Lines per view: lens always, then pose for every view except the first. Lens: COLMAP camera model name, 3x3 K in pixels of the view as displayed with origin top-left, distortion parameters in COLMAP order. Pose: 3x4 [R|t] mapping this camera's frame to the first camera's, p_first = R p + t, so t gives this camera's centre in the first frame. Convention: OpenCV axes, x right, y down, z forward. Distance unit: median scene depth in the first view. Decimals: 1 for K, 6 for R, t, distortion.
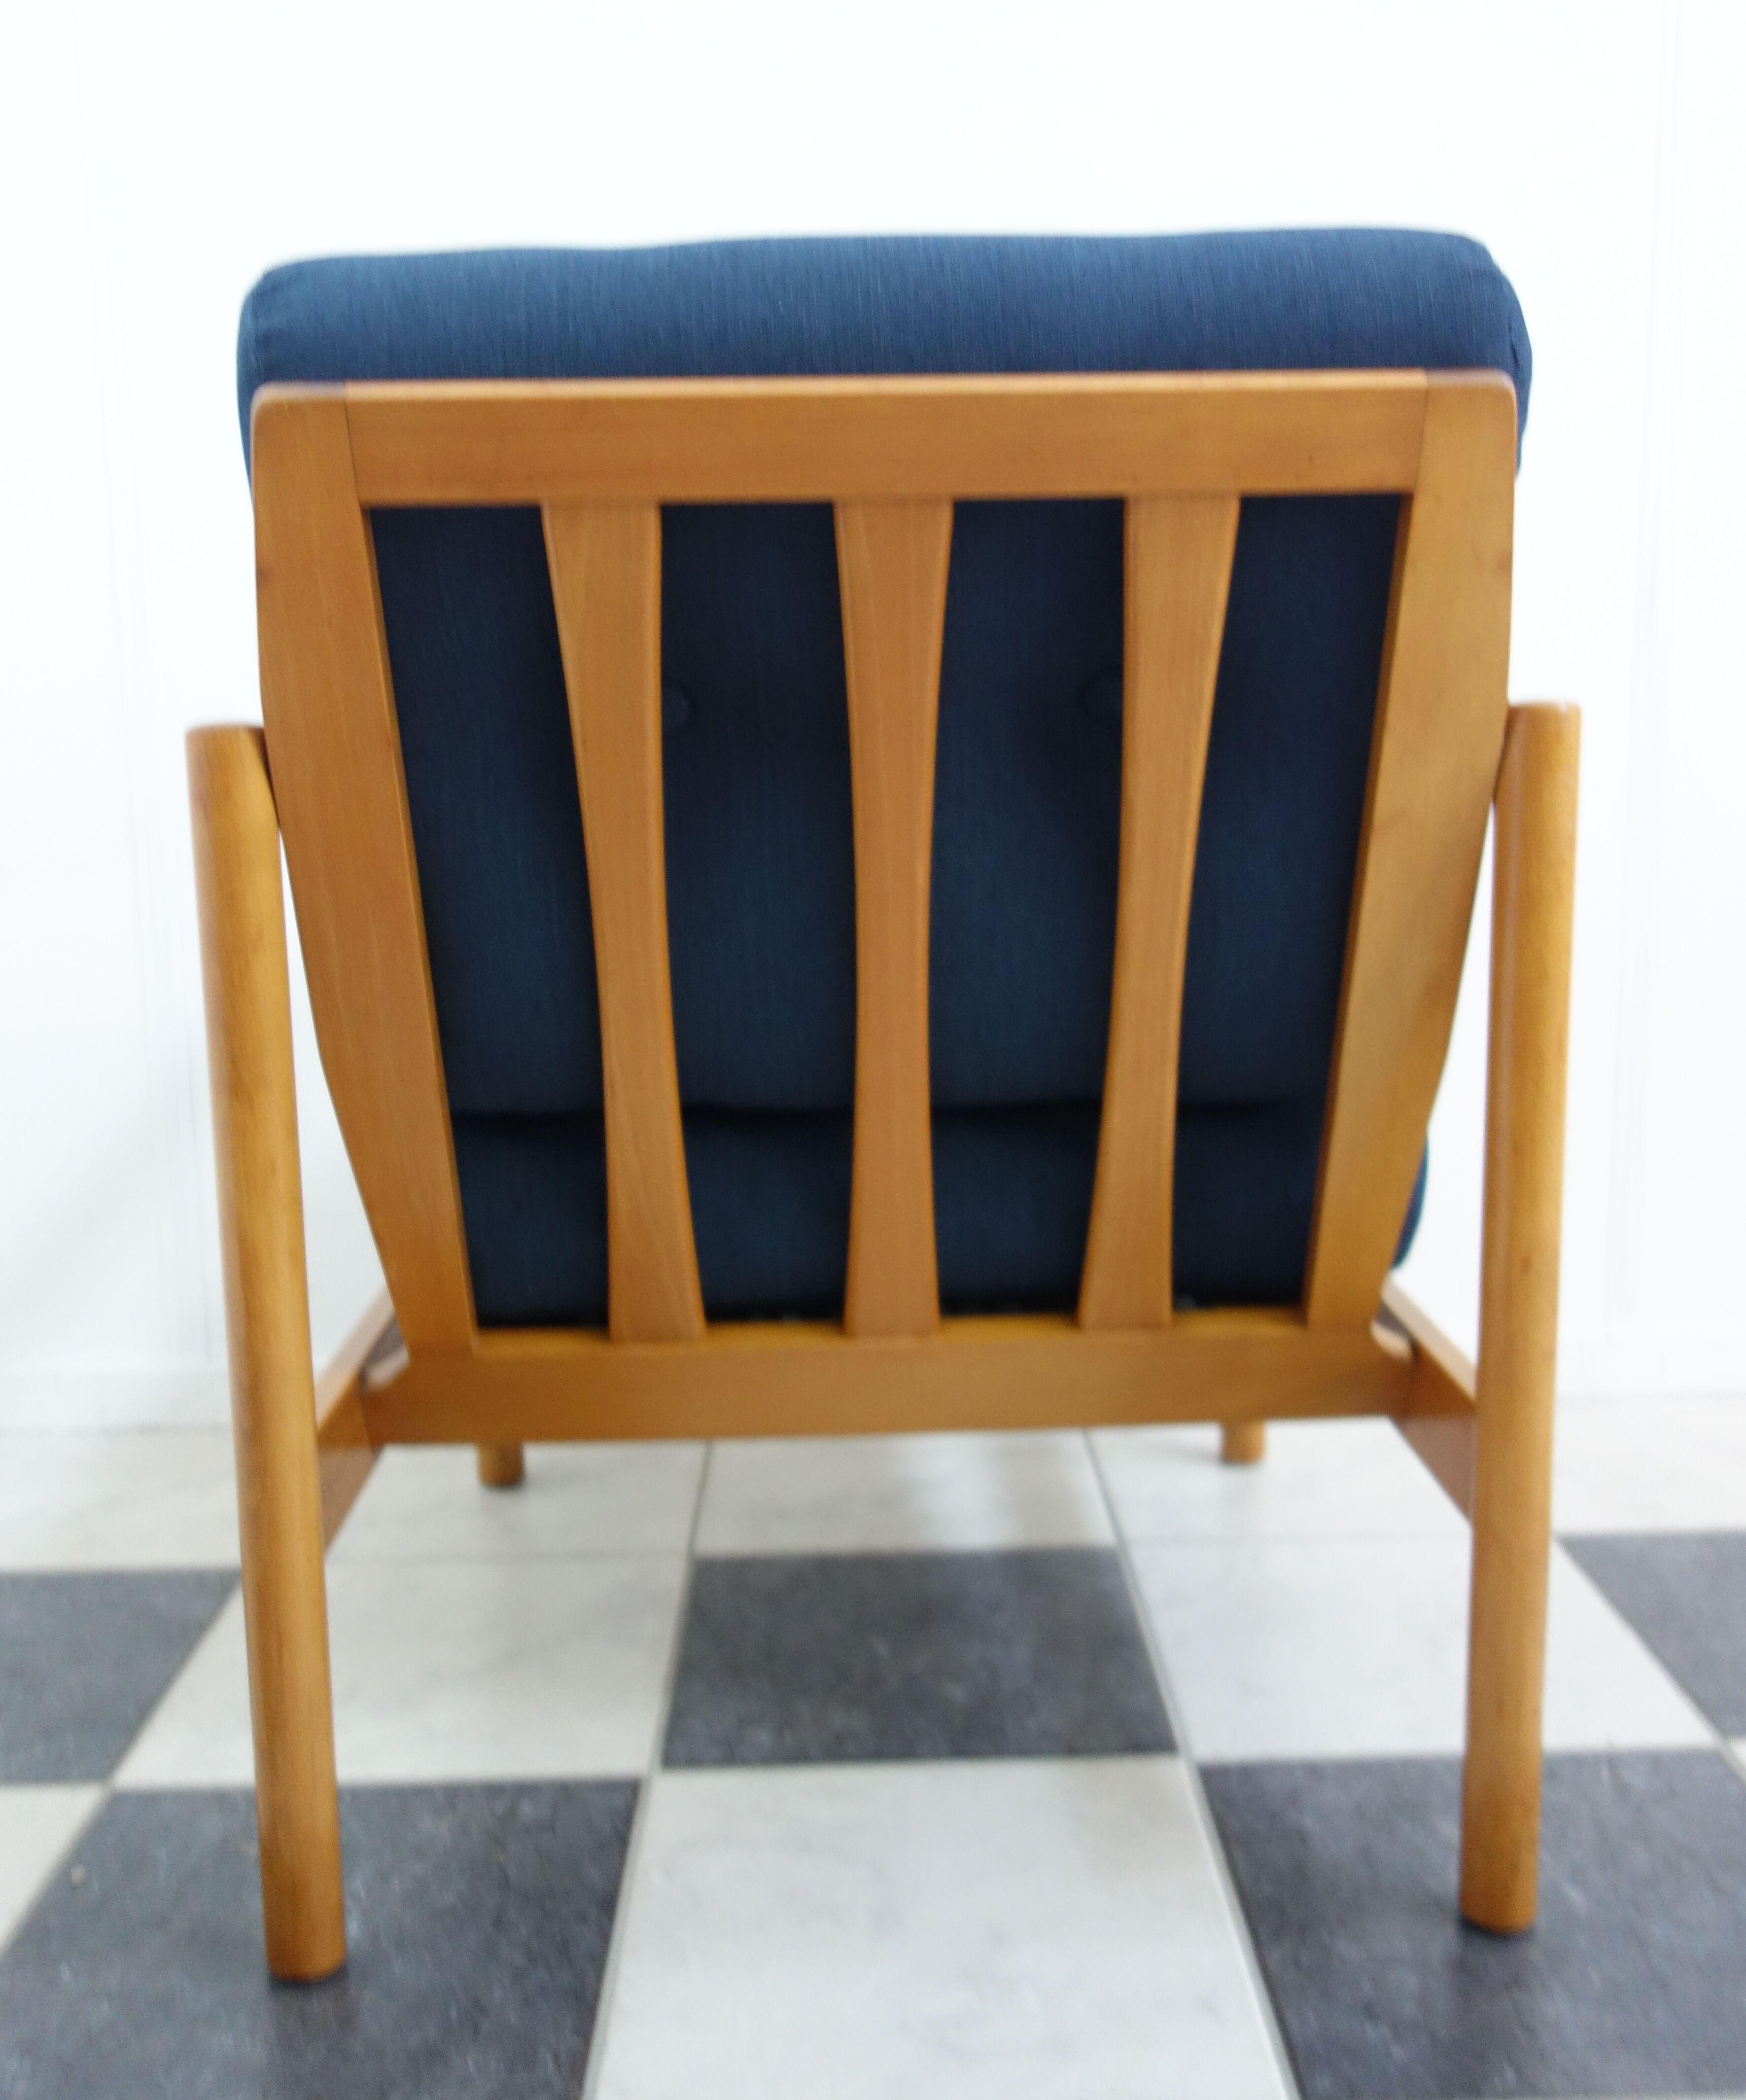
lens RADIAL K [[2270.4, 0, 873.0], [0, 2270.4, 1050.0], [0, 0, 1]] dist [-0.000274, -0.003303]
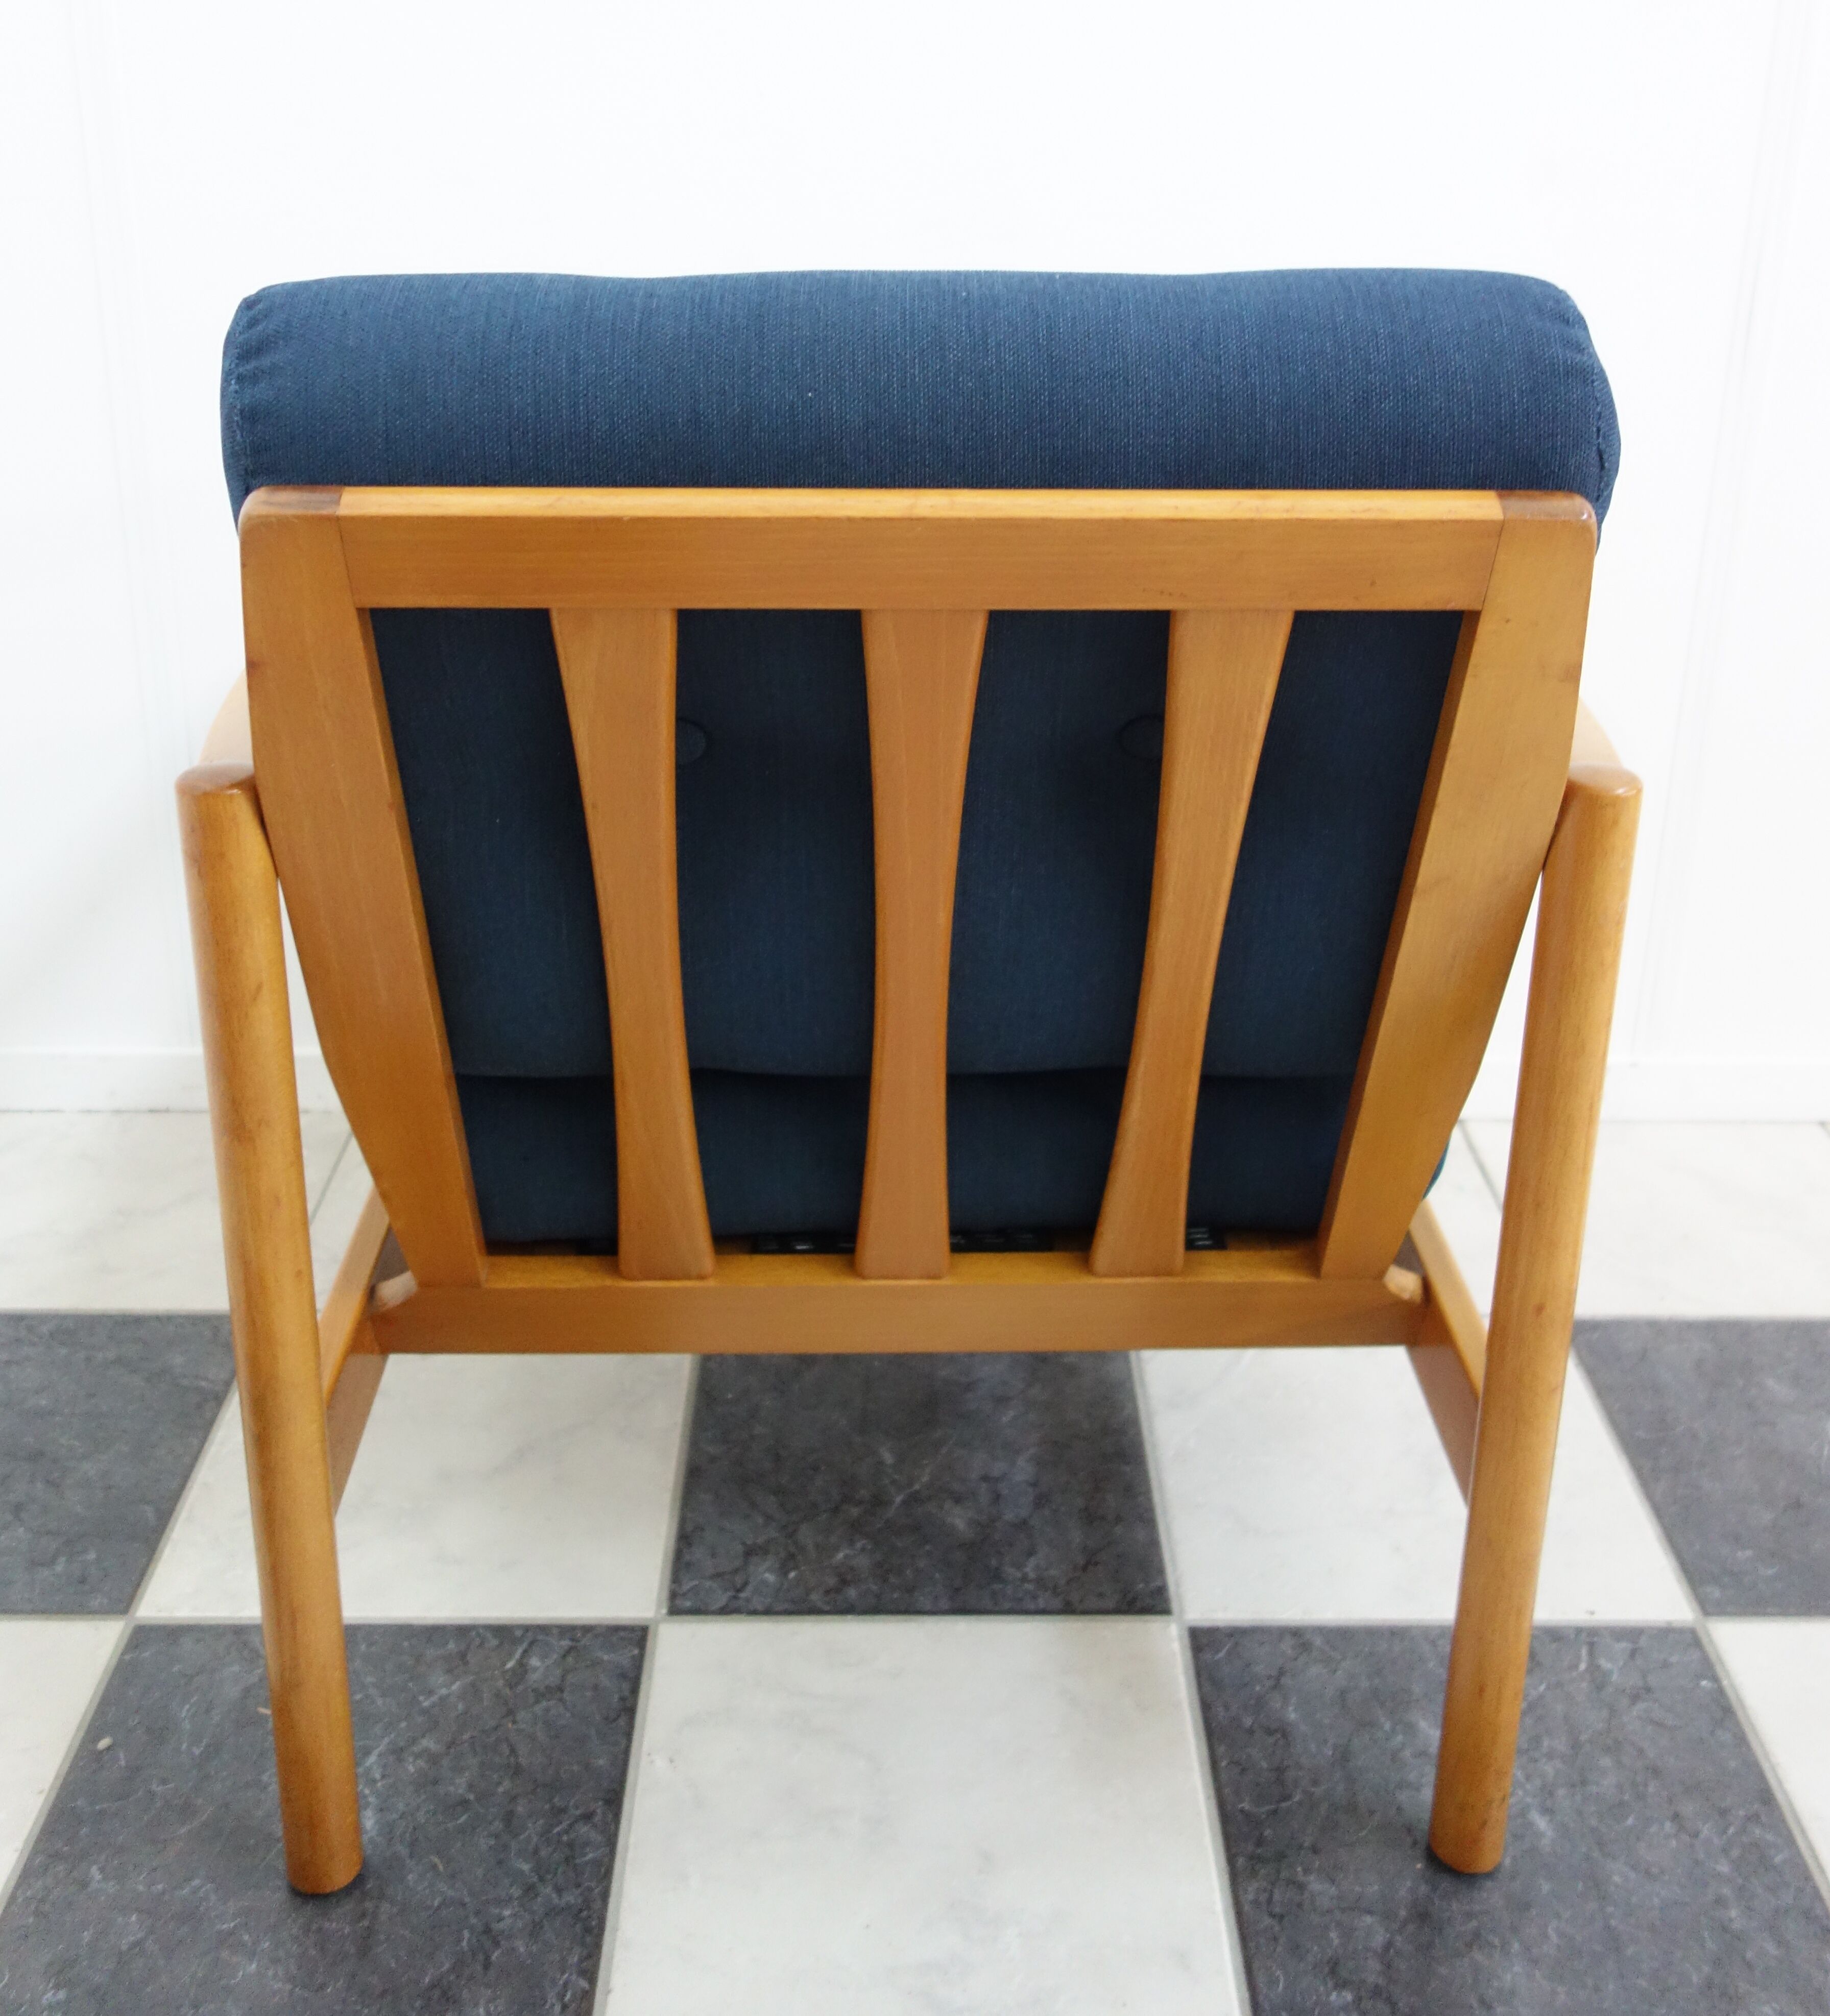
lens RADIAL K [[2344.9, 0, 904.2], [0, 2344.9, 774.4], [0, 0, 1]] dist [0.004585, -0.004741]
pose [[0.999578, 0.028877, 0.003035, -0.000443], [-0.028940, 0.982272, 0.185216, -0.296689], [0.002368, -0.185226, 0.982693, 0.029809]]
